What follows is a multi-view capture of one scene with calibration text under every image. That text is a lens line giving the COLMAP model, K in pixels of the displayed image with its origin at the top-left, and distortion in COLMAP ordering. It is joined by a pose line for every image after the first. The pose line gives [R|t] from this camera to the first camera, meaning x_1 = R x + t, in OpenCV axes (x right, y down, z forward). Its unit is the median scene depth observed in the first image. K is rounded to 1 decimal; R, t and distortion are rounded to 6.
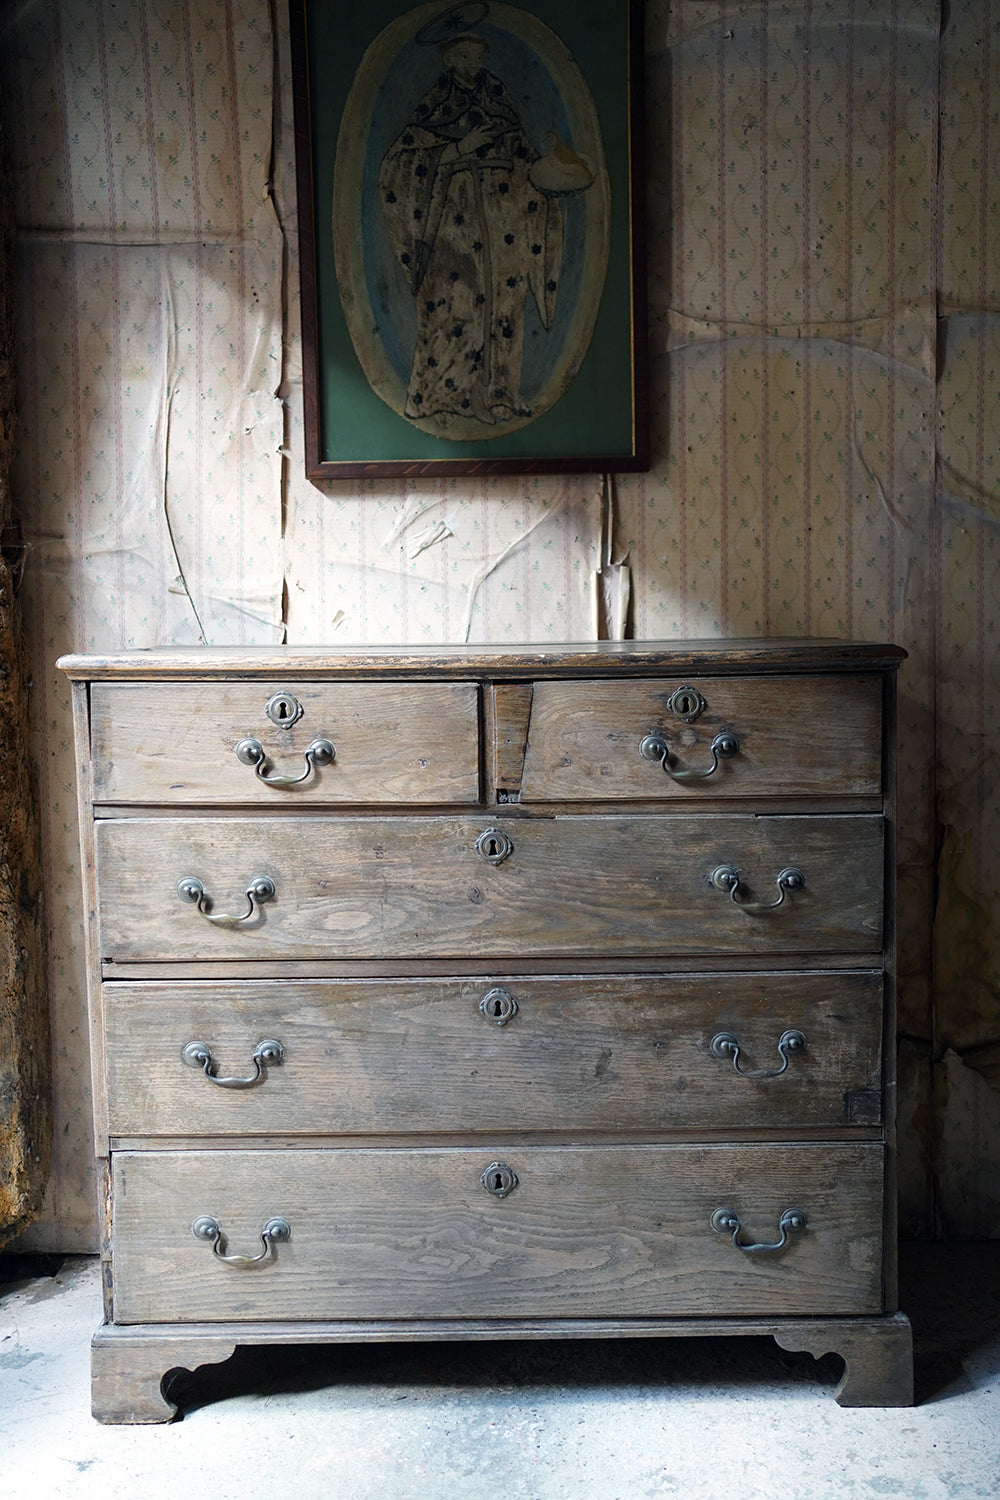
lens RADIAL K [[1533.9, 0, 505.2], [0, 1533.9, 755.7], [0, 0, 1]] dist [0.007928, 0.000000]
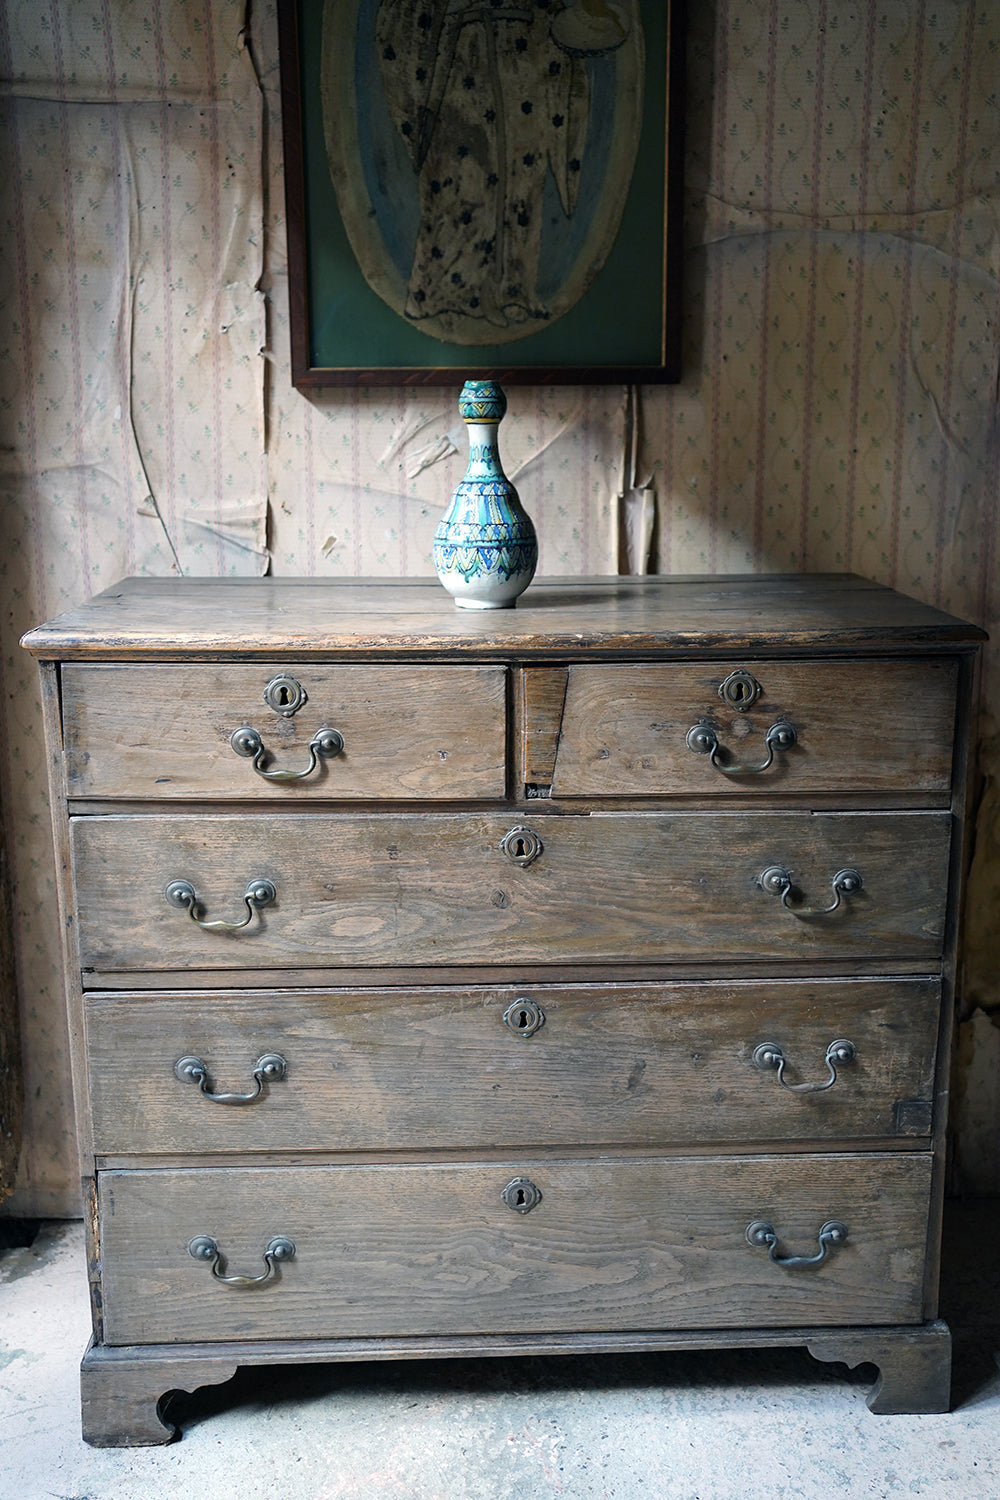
lens RADIAL K [[1533.9, 0, 512.8], [0, 1533.9, 752.6], [0, 0, 1]] dist [0.007928, 0.000000]
pose [[0.999012, 0.004089, 0.044243, -0.051786], [-0.009906, 0.991193, 0.132055, -0.112398], [-0.043313, -0.132363, 0.990255, 0.119473]]
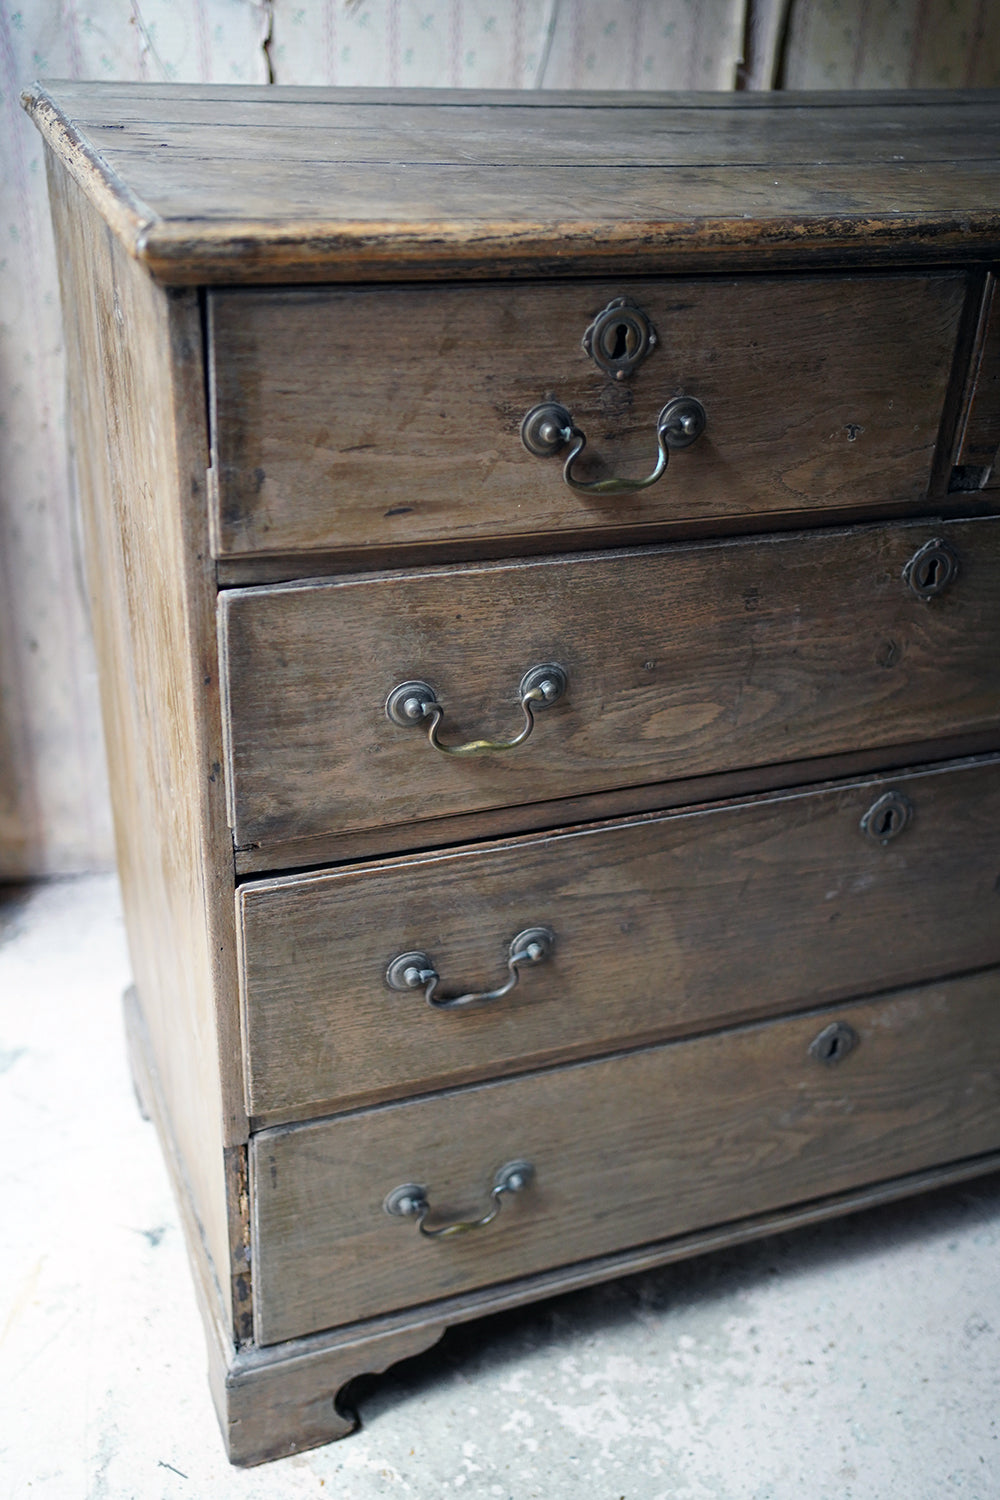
lens RADIAL K [[1533.9, 0, 498.5], [0, 1533.9, 744.1], [0, 0, 1]] dist [0.007928, 0.000000]
pose [[0.934397, -0.122733, 0.334422, -0.345880], [-0.028432, 0.910086, 0.413442, -0.108569], [-0.355096, -0.395828, 0.846893, 0.554379]]
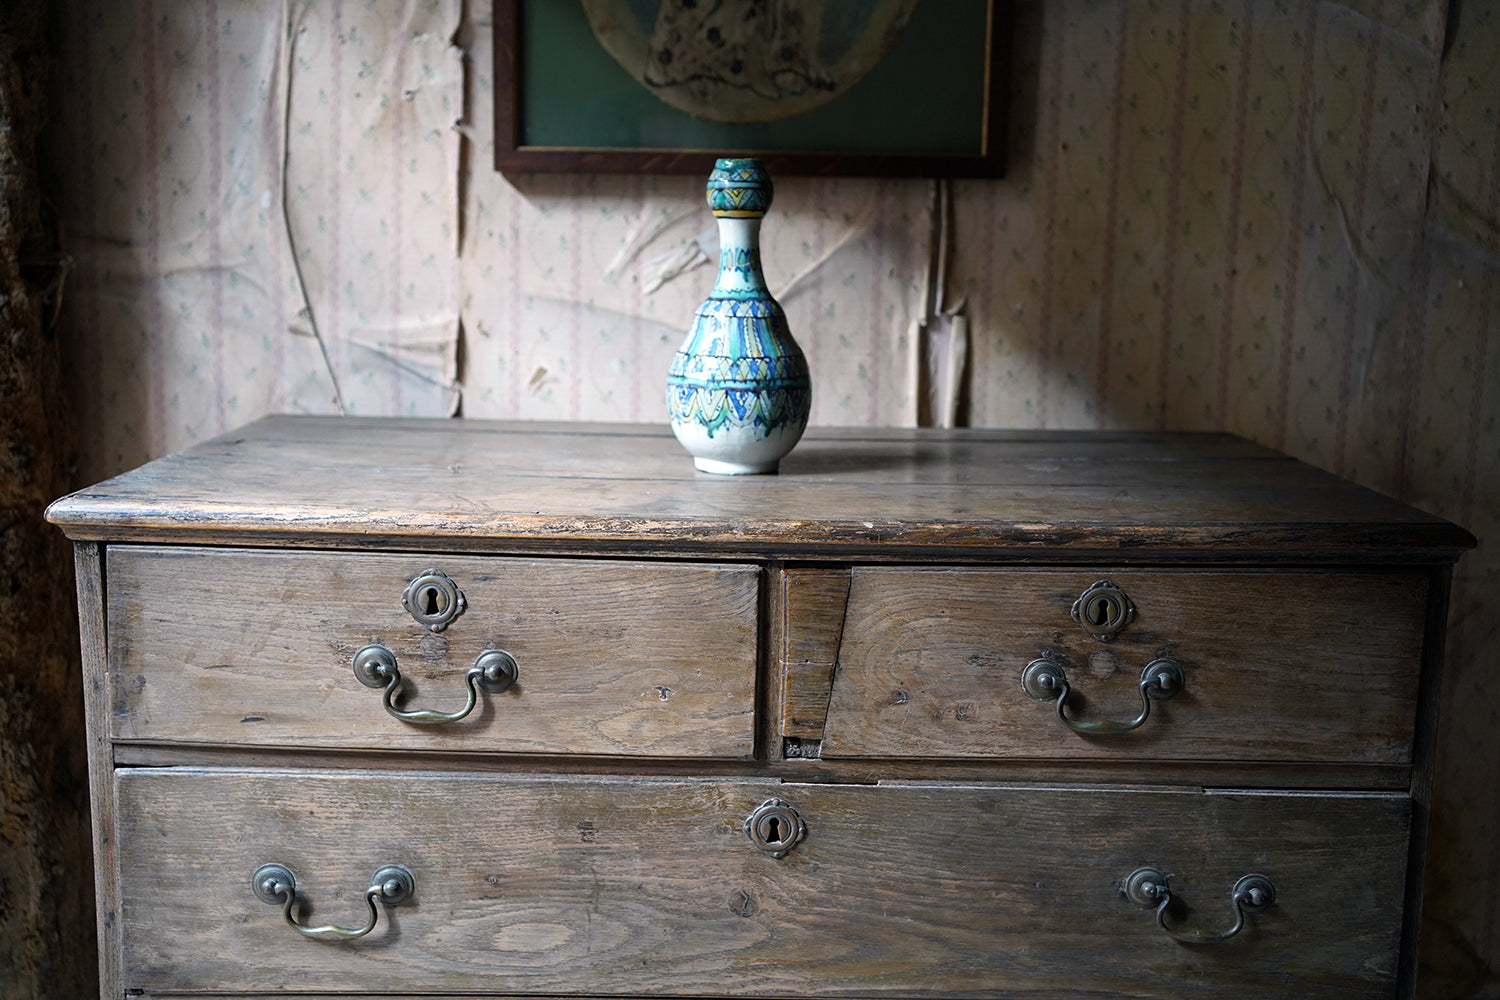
lens RADIAL K [[1533.9, 0, 748.7], [0, 1533.9, 495.5], [0, 0, 1]] dist [0.007928, 0.000000]
pose [[0.999264, 0.033203, 0.019198, -0.033803], [-0.034607, 0.996345, 0.078094, -0.119134], [-0.016535, -0.078701, 0.996761, 0.398347]]
